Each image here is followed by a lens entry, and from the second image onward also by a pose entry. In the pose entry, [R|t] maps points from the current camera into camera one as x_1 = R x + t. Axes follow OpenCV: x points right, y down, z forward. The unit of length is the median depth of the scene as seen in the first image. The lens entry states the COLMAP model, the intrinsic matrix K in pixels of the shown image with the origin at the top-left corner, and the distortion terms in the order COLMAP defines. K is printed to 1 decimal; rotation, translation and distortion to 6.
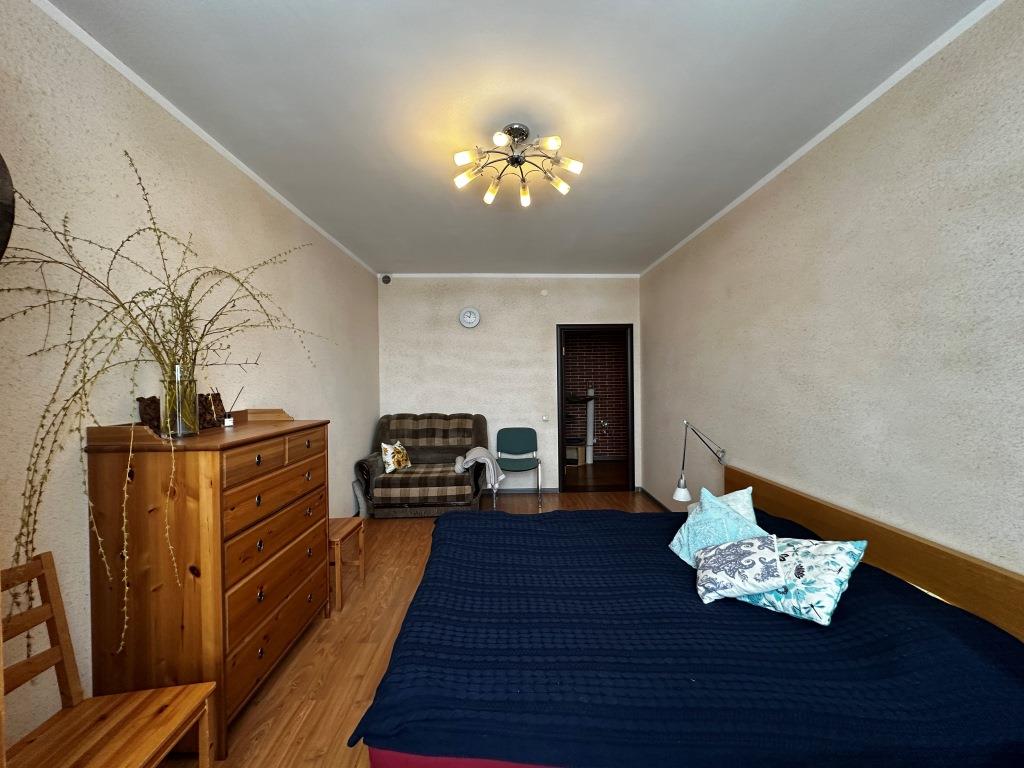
lens RADIAL K [[407.5, 0, 508.7], [0, 407.5, 382.7], [0, 0, 1]] dist [-0.001358, 0.000040]
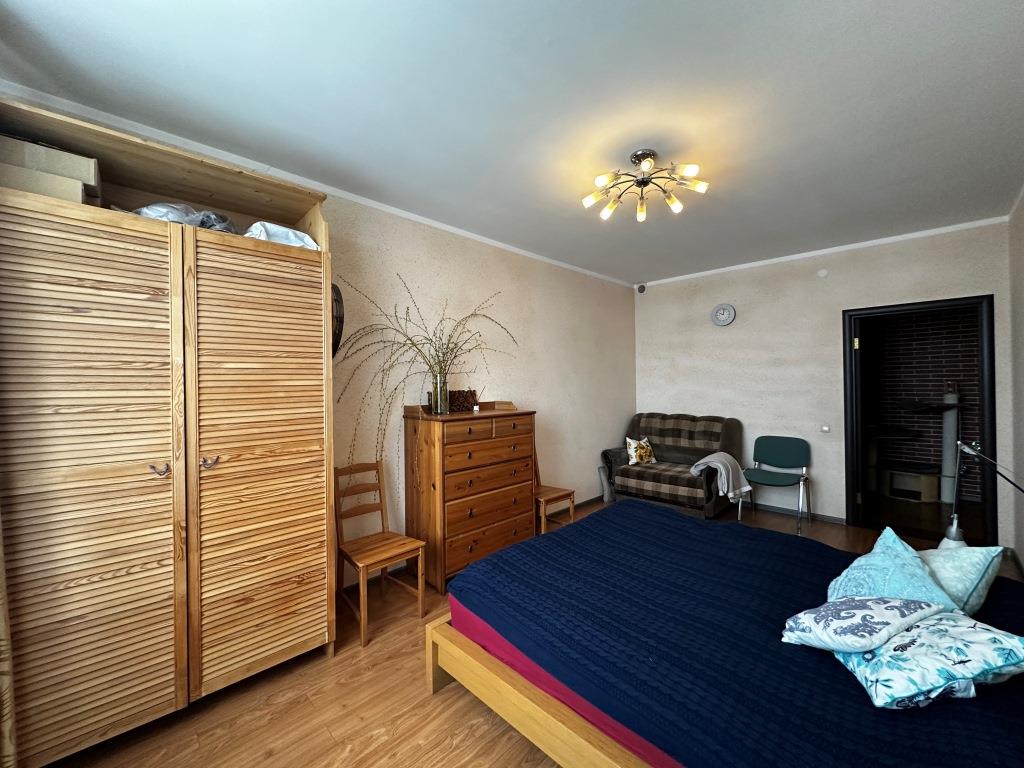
lens RADIAL K [[407.5, 0, 511.0], [0, 407.5, 382.3], [0, 0, 1]] dist [-0.001358, 0.000040]
pose [[0.691298, 0.000935, -0.722569, 0.290164], [-0.002488, 0.999996, -0.001085, -0.002223], [0.722565, 0.002548, 0.691298, -0.006869]]
